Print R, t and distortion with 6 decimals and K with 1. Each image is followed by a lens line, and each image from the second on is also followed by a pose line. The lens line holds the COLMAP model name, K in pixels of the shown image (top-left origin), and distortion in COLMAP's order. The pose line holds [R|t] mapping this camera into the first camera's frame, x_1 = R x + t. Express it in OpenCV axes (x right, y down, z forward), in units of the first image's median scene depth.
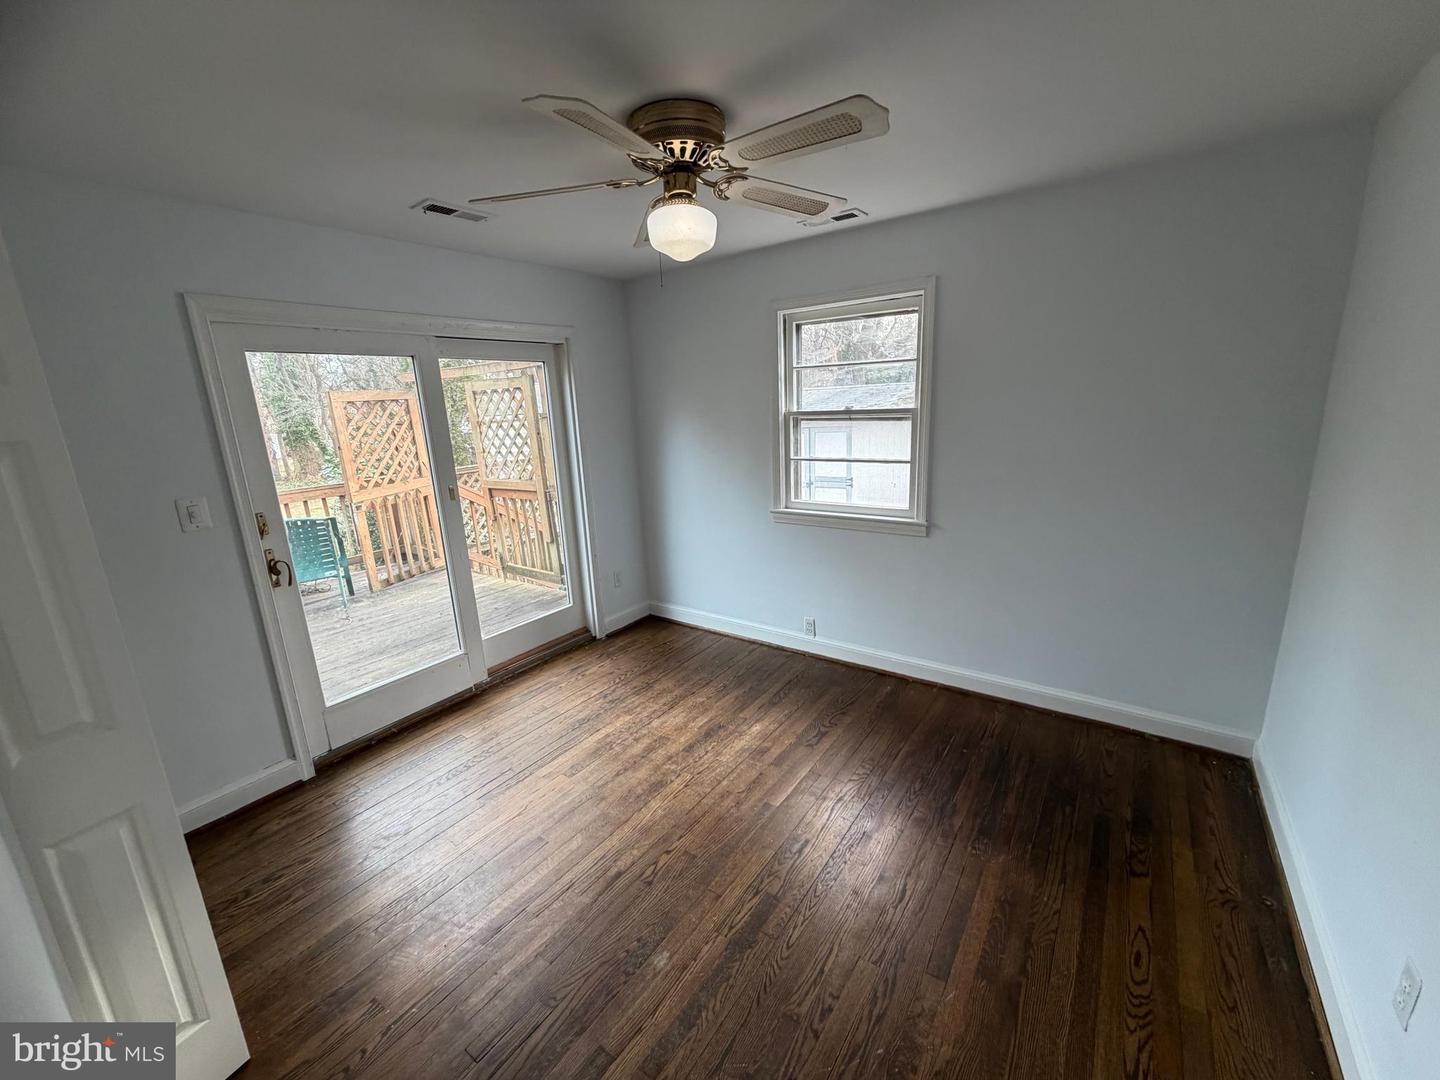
lens RADIAL K [[572.8, 0, 715.9], [0, 572.8, 536.2], [0, 0, 1]] dist [0.001495, -0.000322]
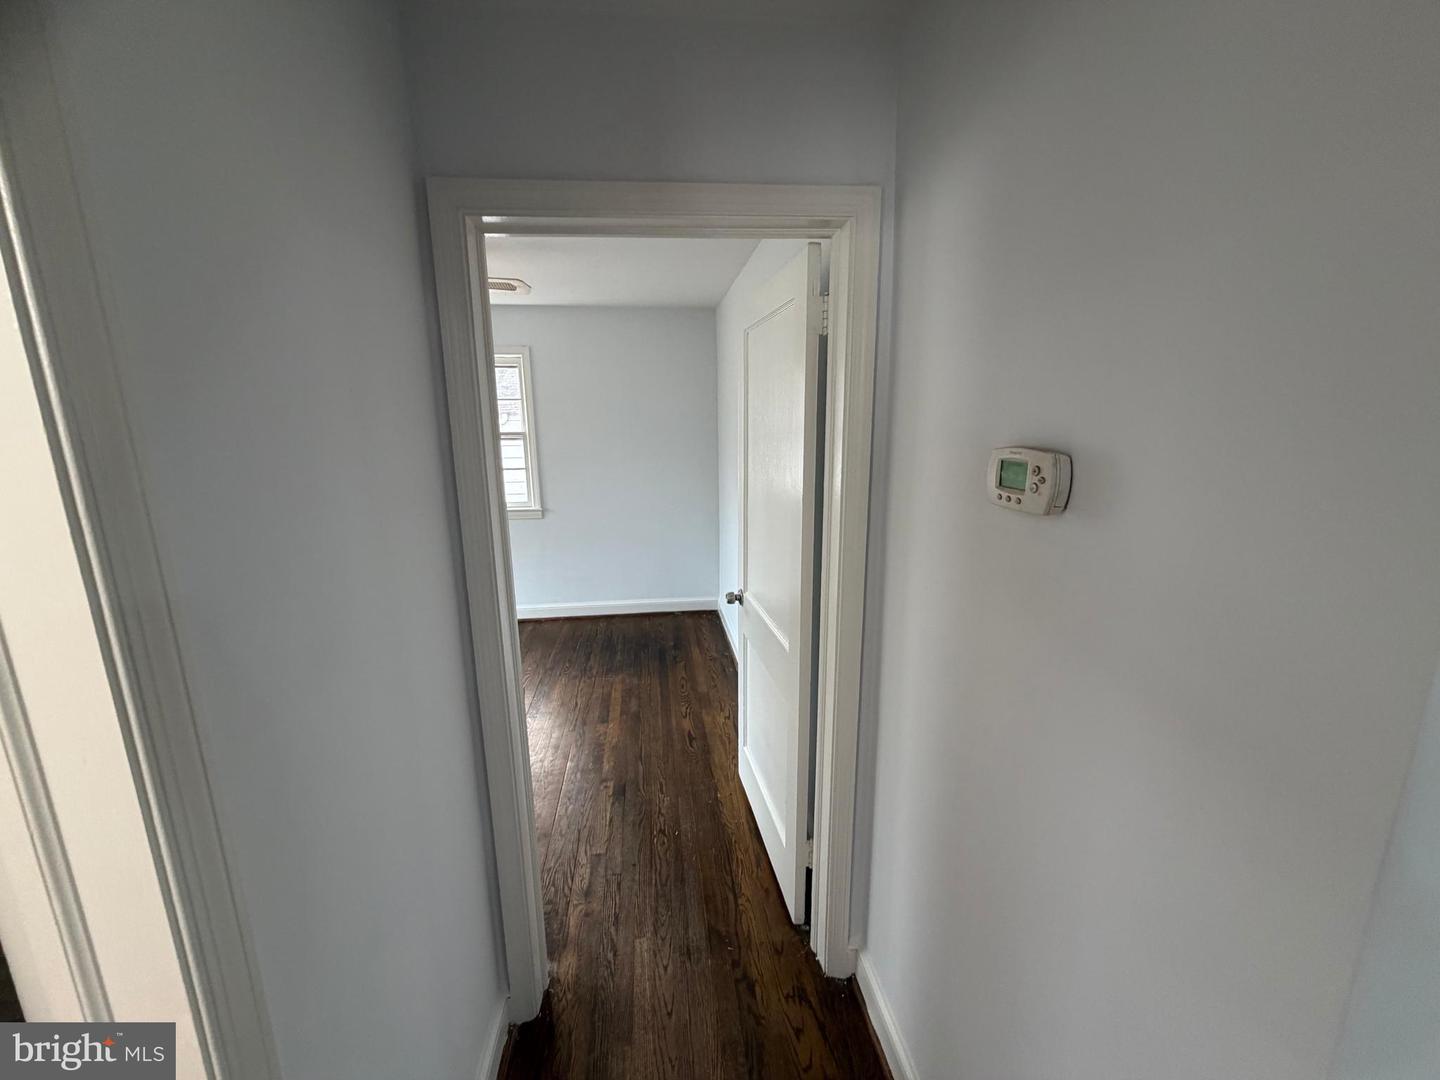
lens RADIAL K [[572.8, 0, 715.9], [0, 572.8, 536.2], [0, 0, 1]] dist [0.001495, -0.000322]
pose [[0.734350, -0.103068, 0.670901, -0.440543], [0.134046, 0.990960, 0.005514, 0.145361], [-0.665404, 0.085883, 0.741527, -0.573700]]
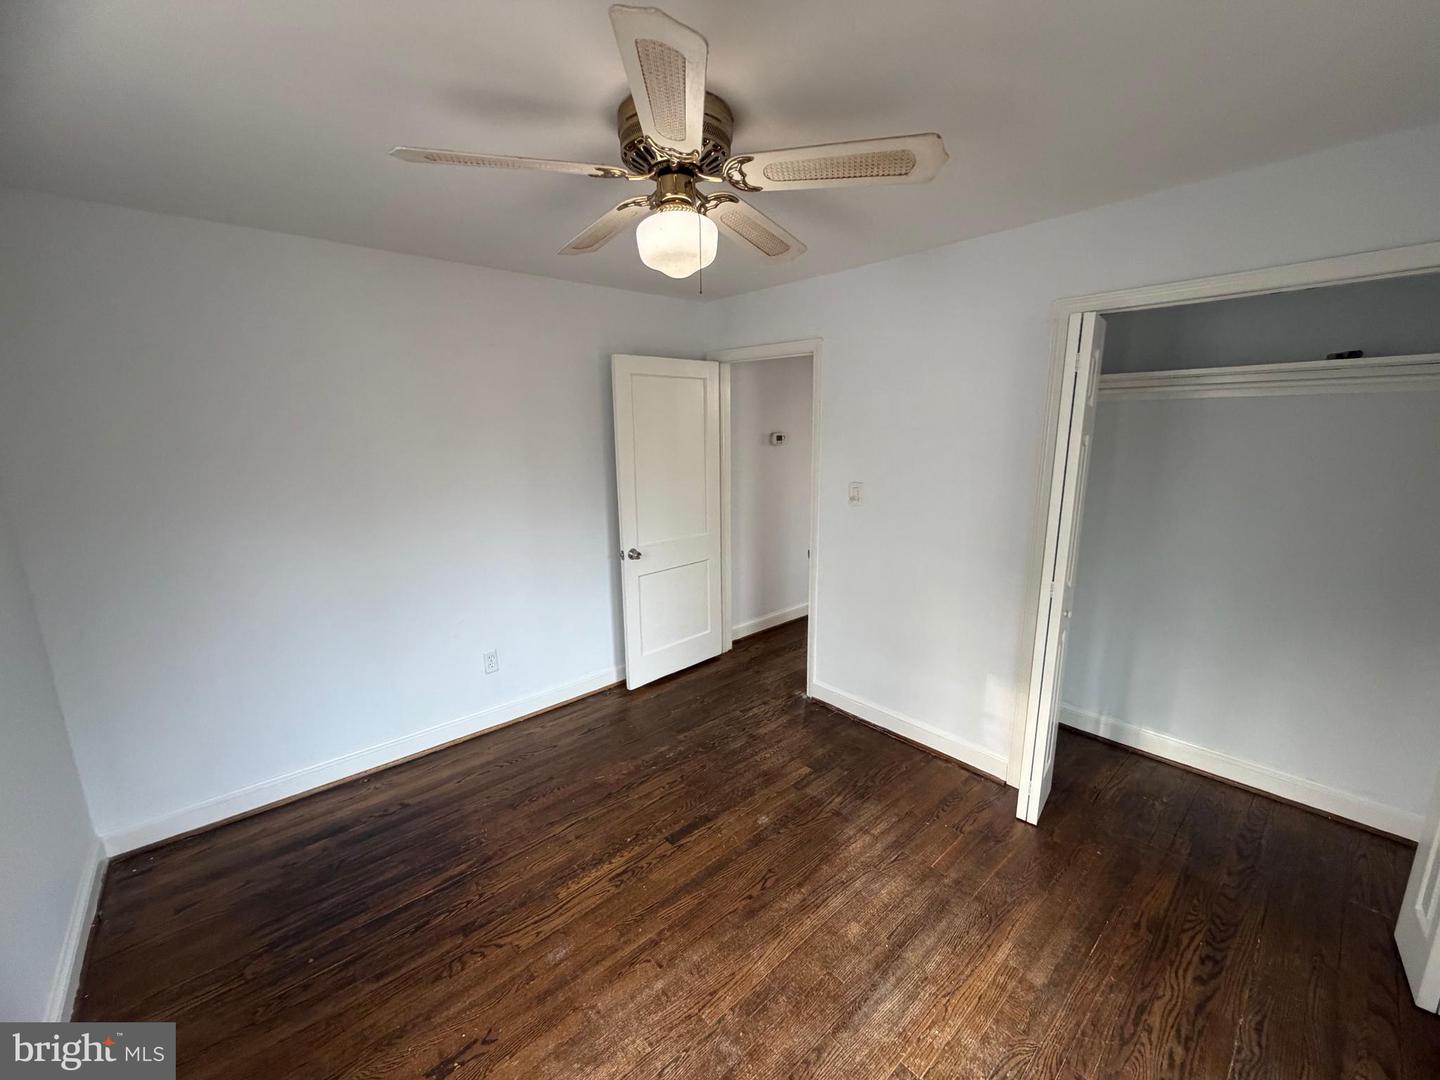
lens RADIAL K [[572.8, 0, 715.9], [0, 572.8, 536.2], [0, 0, 1]] dist [0.001495, -0.000322]
pose [[-0.973828, 0.010413, 0.227046, -0.255777], [0.103244, 0.910206, 0.401082, -0.400928], [-0.202482, 0.414026, -0.887459, 1.637604]]
